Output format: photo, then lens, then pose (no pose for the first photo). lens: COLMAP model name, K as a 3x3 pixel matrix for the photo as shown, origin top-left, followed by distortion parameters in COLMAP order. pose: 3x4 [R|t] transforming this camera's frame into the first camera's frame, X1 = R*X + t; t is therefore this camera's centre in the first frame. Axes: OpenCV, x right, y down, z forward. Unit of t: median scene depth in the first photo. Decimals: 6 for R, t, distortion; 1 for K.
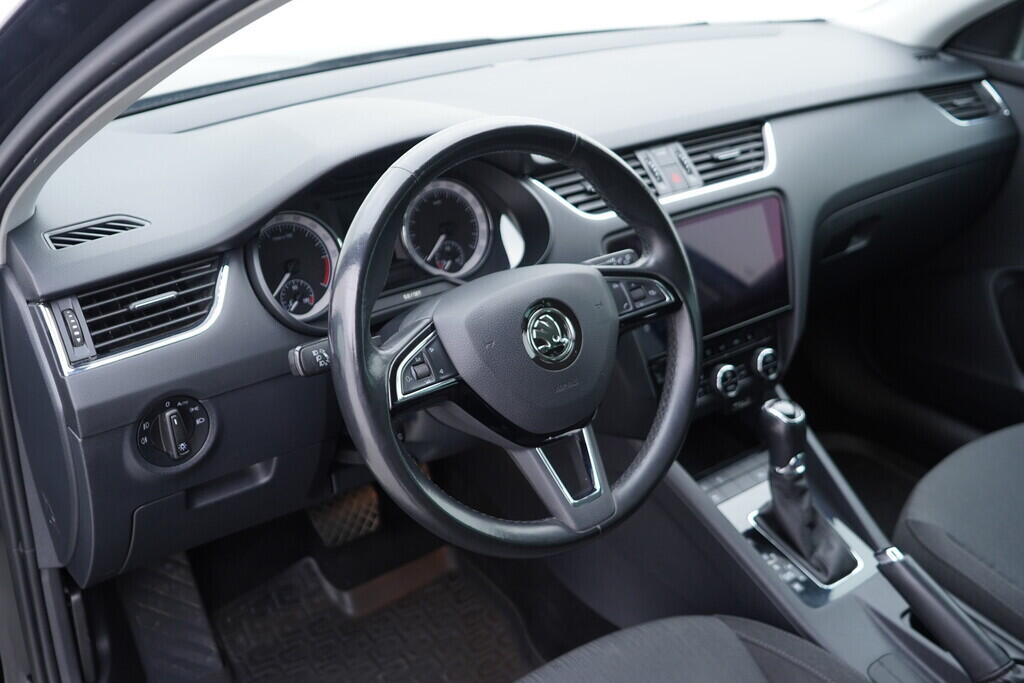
lens RADIAL K [[1017.5, 0, 512.0], [0, 1017.5, 341.5], [0, 0, 1]] dist [-0.007185, 0.003841]
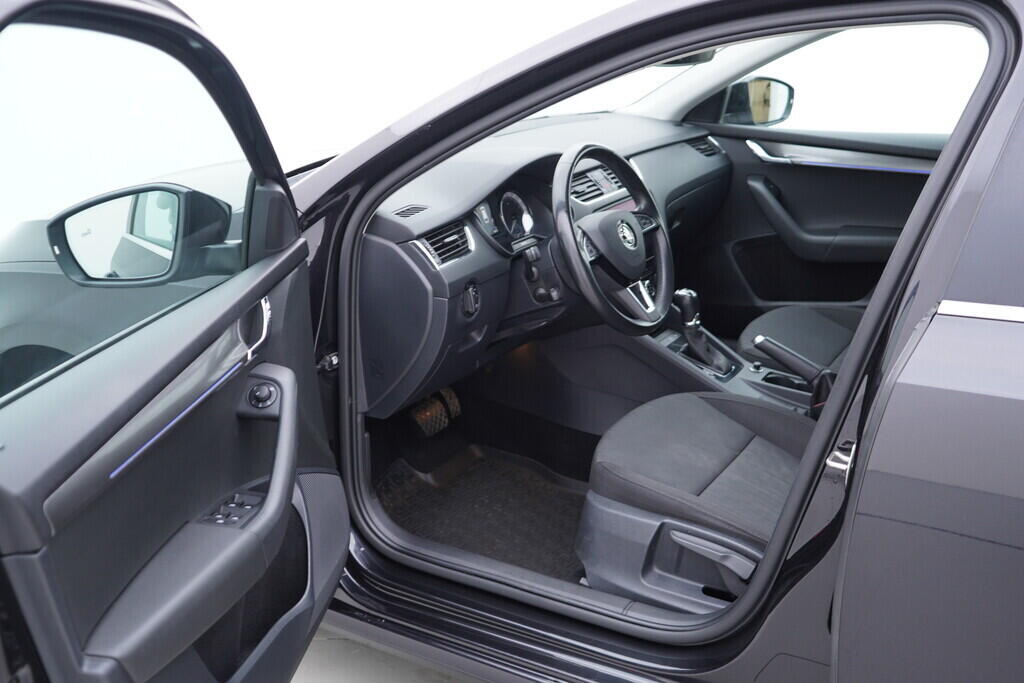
lens RADIAL K [[1017.5, 0, 512.0], [0, 1017.5, 341.5], [0, 0, 1]] dist [-0.007185, 0.003841]
pose [[0.929792, -0.135644, 0.342180, -0.695566], [0.177169, 0.979775, -0.093020, 0.270930], [-0.322642, 0.147113, 0.935019, -0.676928]]
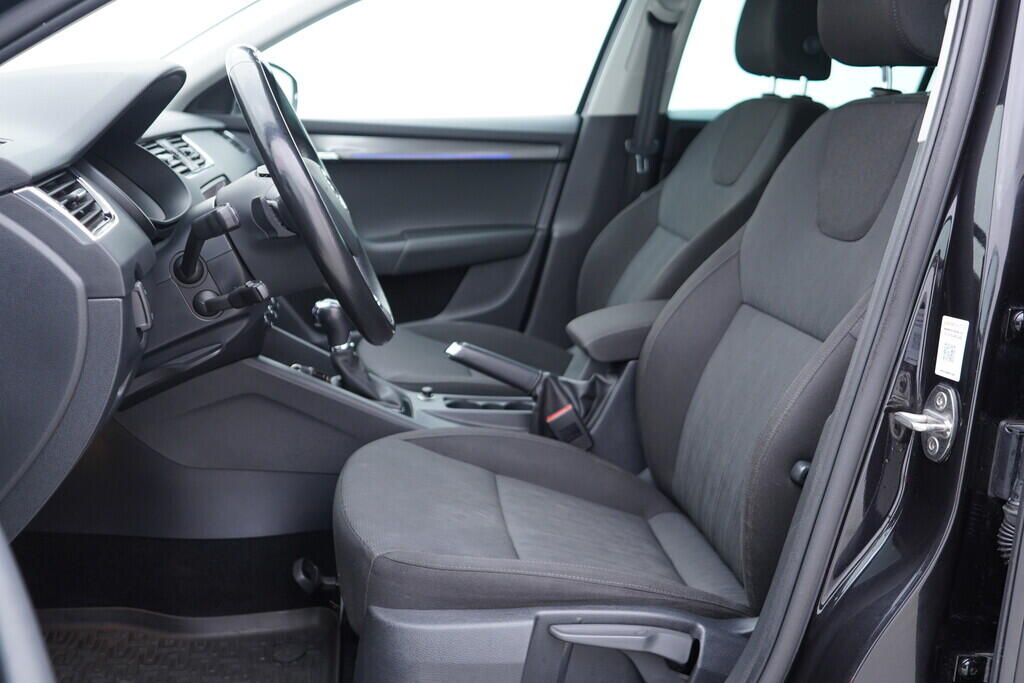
lens RADIAL K [[1017.5, 0, 512.0], [0, 1017.5, 341.5], [0, 0, 1]] dist [-0.007185, 0.003841]
pose [[0.492299, -0.203478, 0.846308, -0.753957], [0.371105, 0.928562, 0.007381, 0.188488], [-0.787351, 0.310435, 0.532642, 0.080367]]
